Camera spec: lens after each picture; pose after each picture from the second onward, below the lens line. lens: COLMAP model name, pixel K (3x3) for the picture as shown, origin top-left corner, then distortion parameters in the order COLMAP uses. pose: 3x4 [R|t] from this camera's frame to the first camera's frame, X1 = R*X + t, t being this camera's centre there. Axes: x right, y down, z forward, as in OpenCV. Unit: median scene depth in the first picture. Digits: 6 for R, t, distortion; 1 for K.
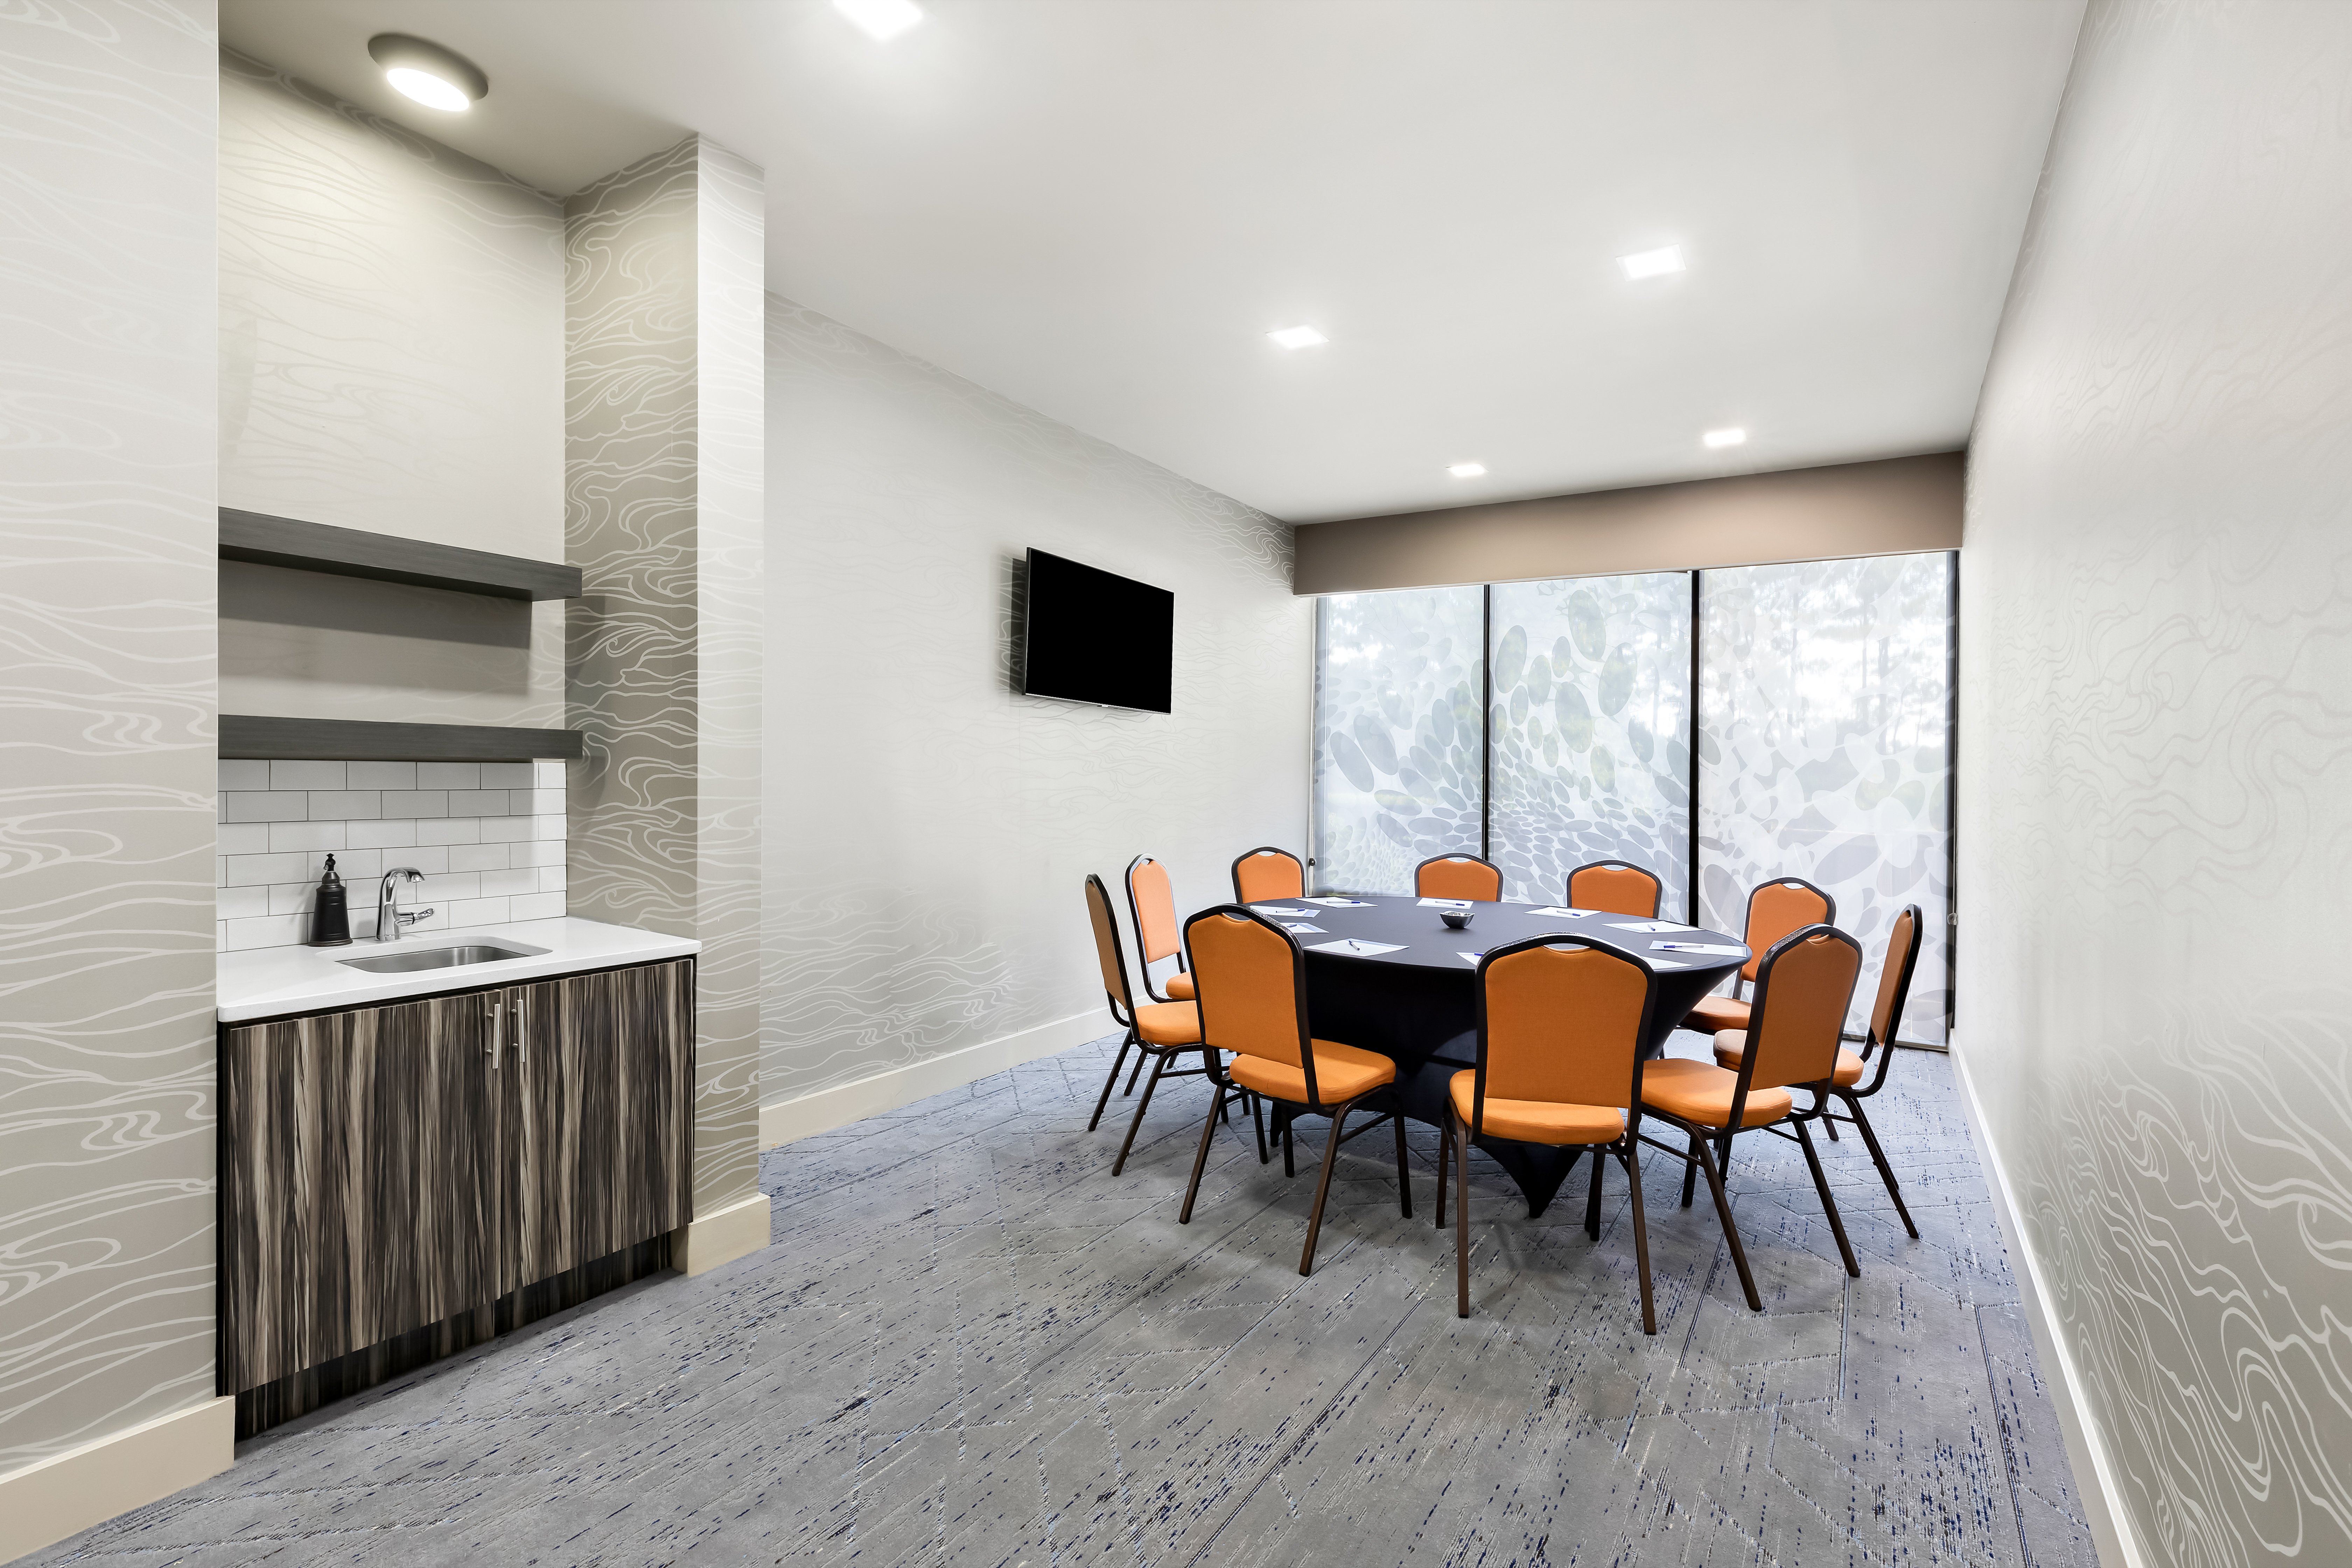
lens RADIAL K [[1073.1, 0, 1216.7], [0, 1073.1, 768.4], [0, 0, 1]] dist [0.005206, 0.001559]
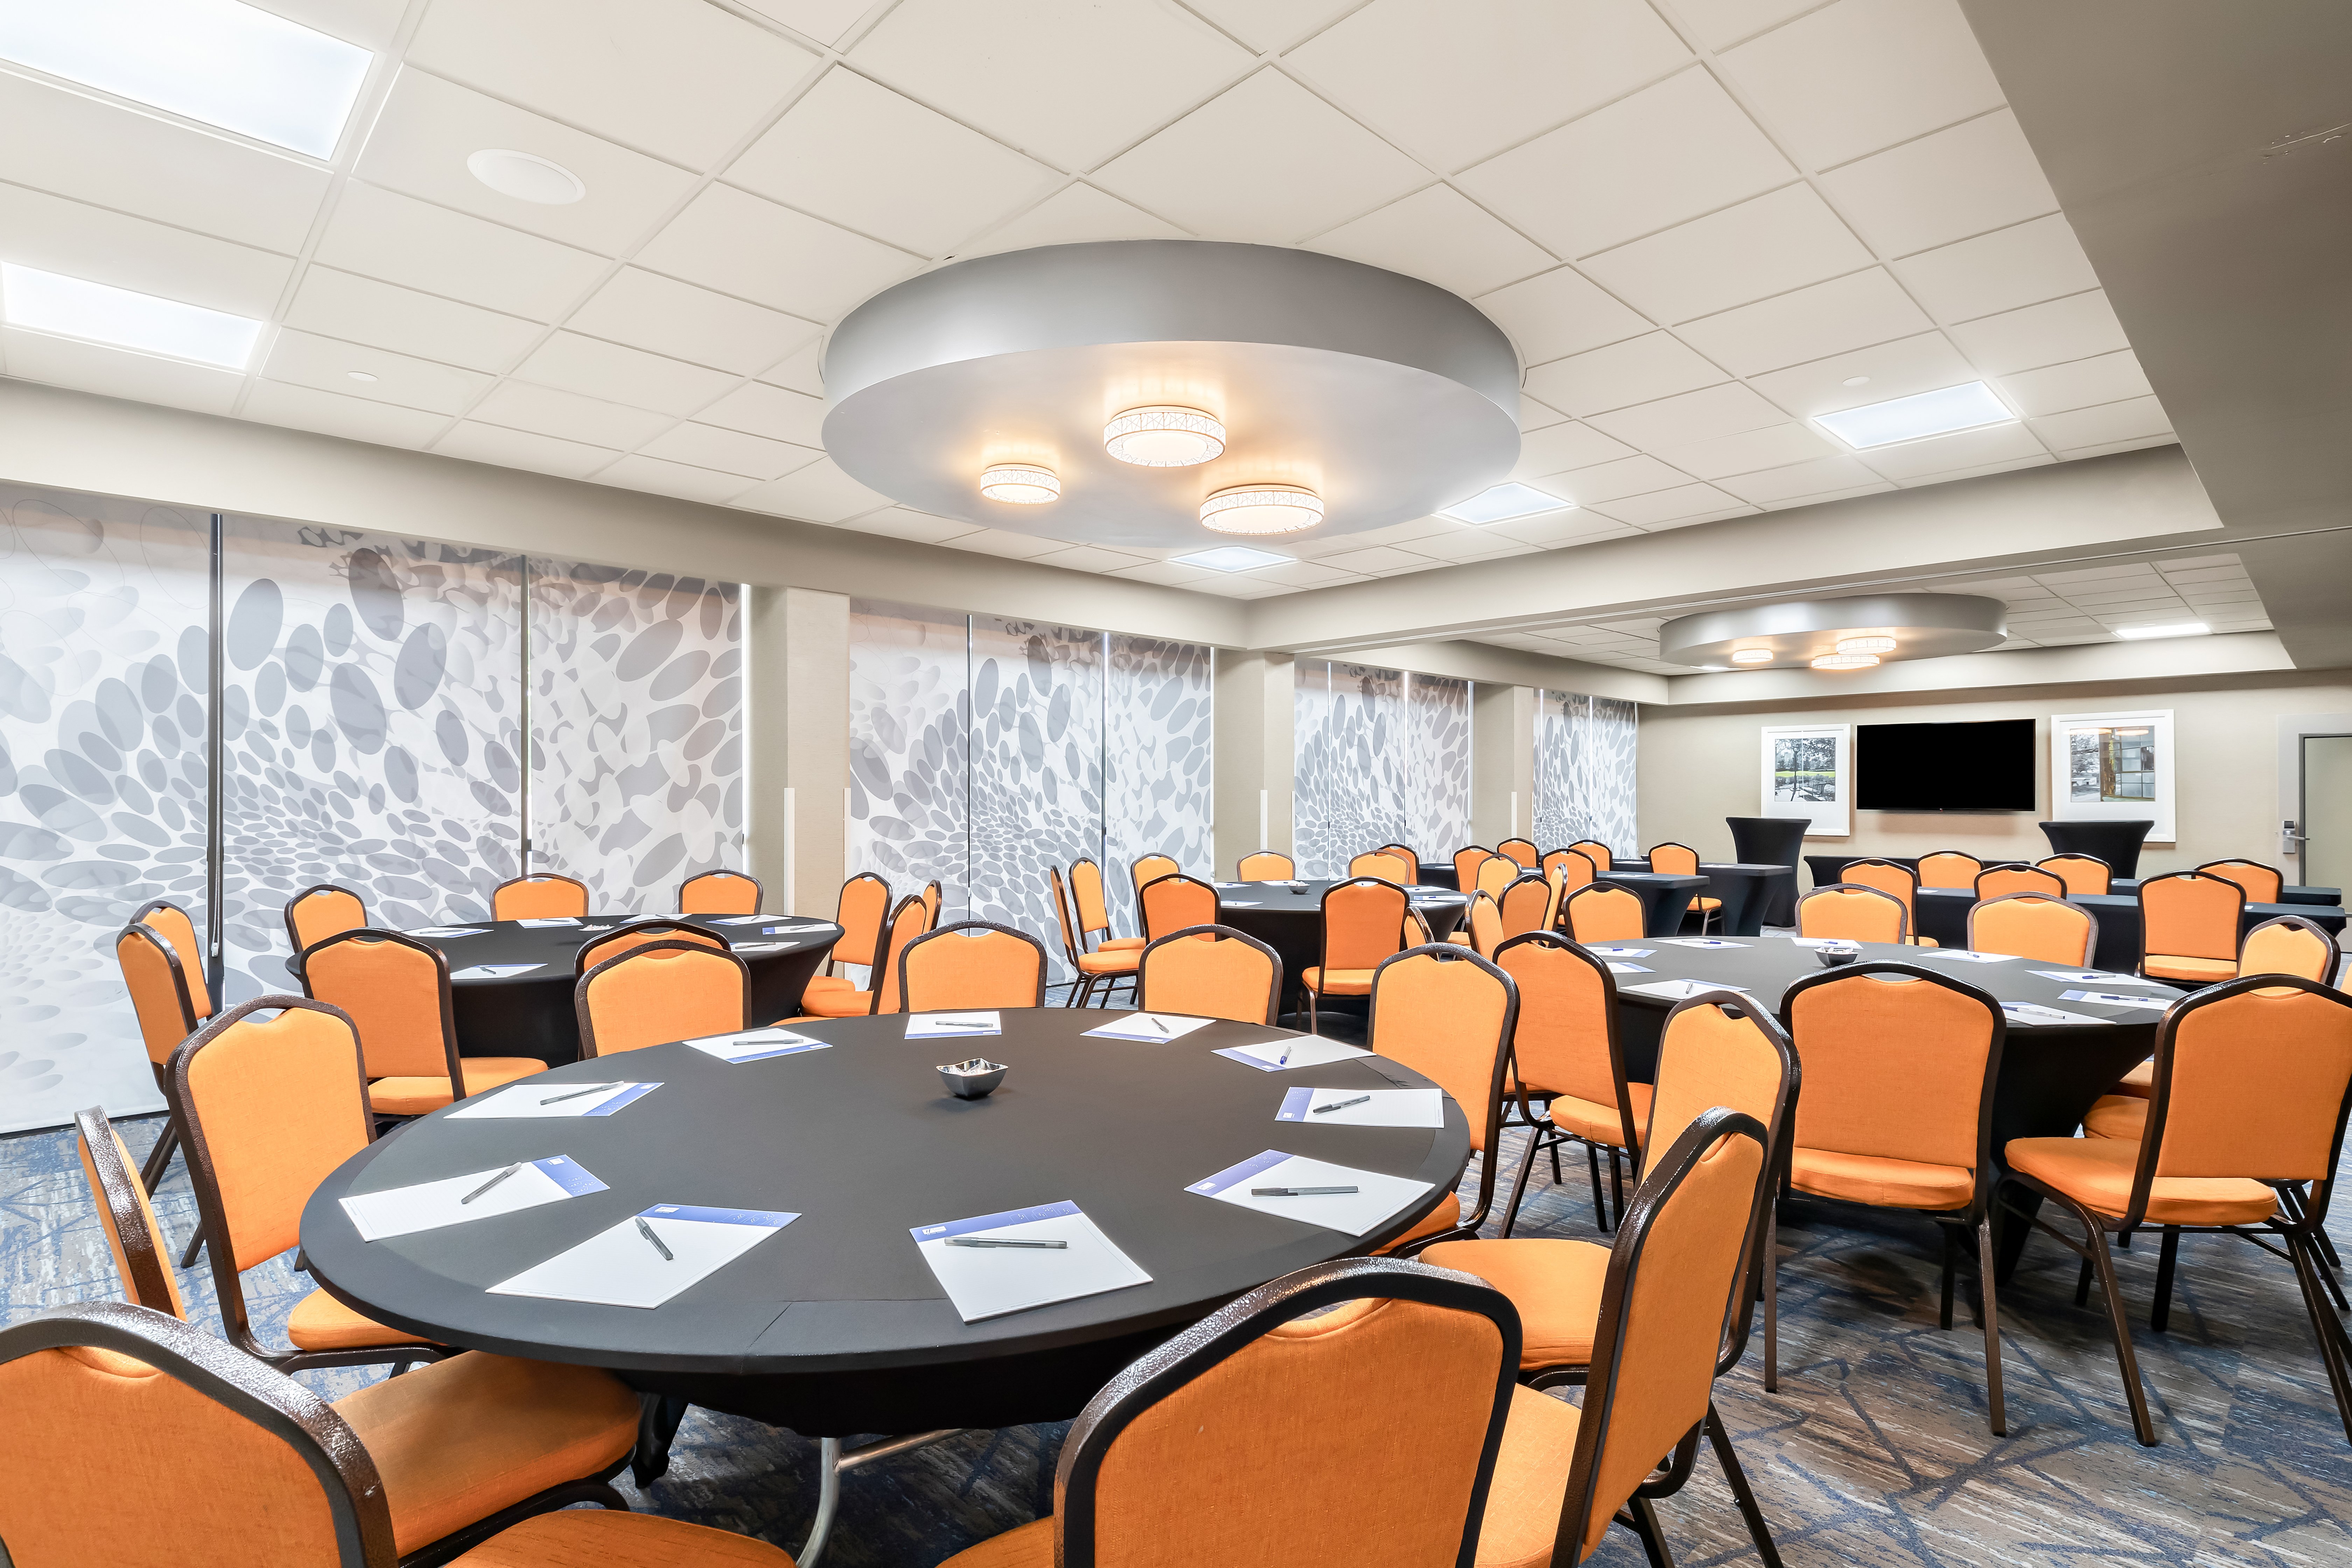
lens RADIAL K [[1073.1, 0, 1189.8], [0, 1073.1, 789.0], [0, 0, 1]] dist [0.005206, 0.001559]
pose [[0.201363, -0.045542, 0.978457, -0.784321], [0.008095, 0.998962, 0.044830, -0.048403], [-0.979483, -0.001106, 0.201523, 0.574440]]
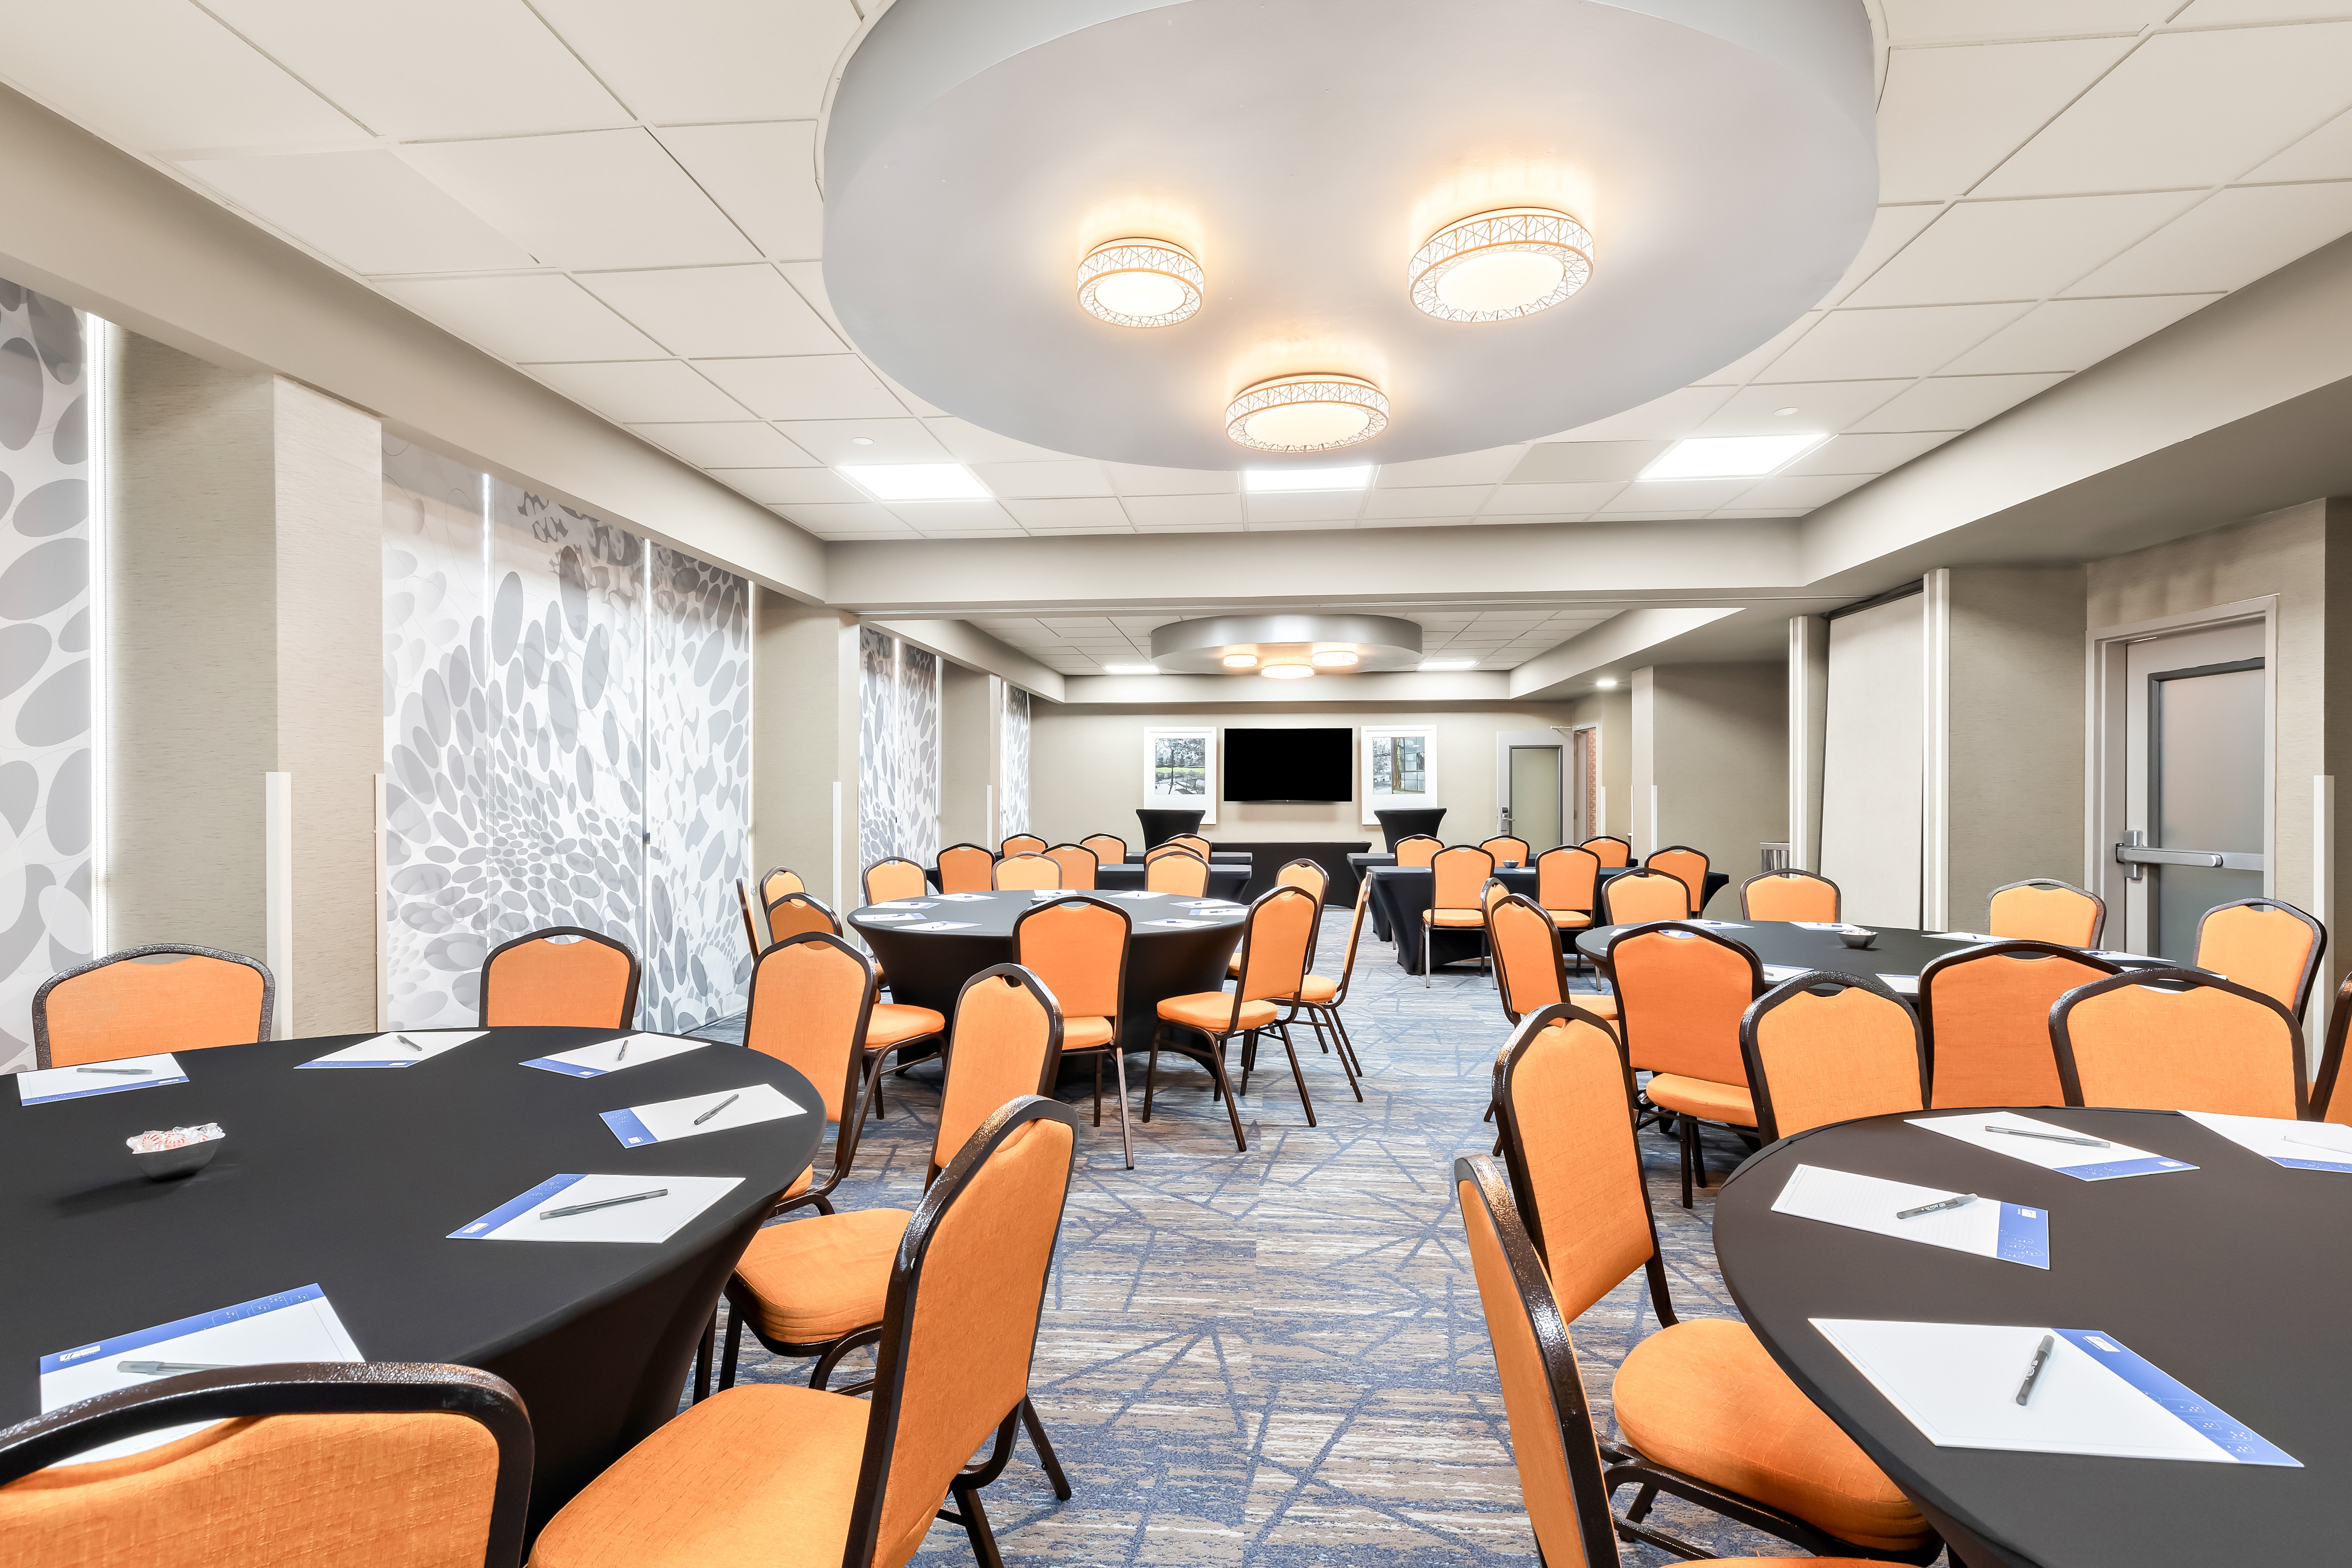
lens RADIAL K [[1073.1, 0, 1163.1], [0, 1073.1, 791.3], [0, 0, 1]] dist [0.005206, 0.001559]
pose [[-0.470439, -0.054478, 0.880749, -0.557852], [-0.028326, 0.998510, 0.046632, -0.036225], [-0.881978, -0.003011, -0.471281, 0.963745]]
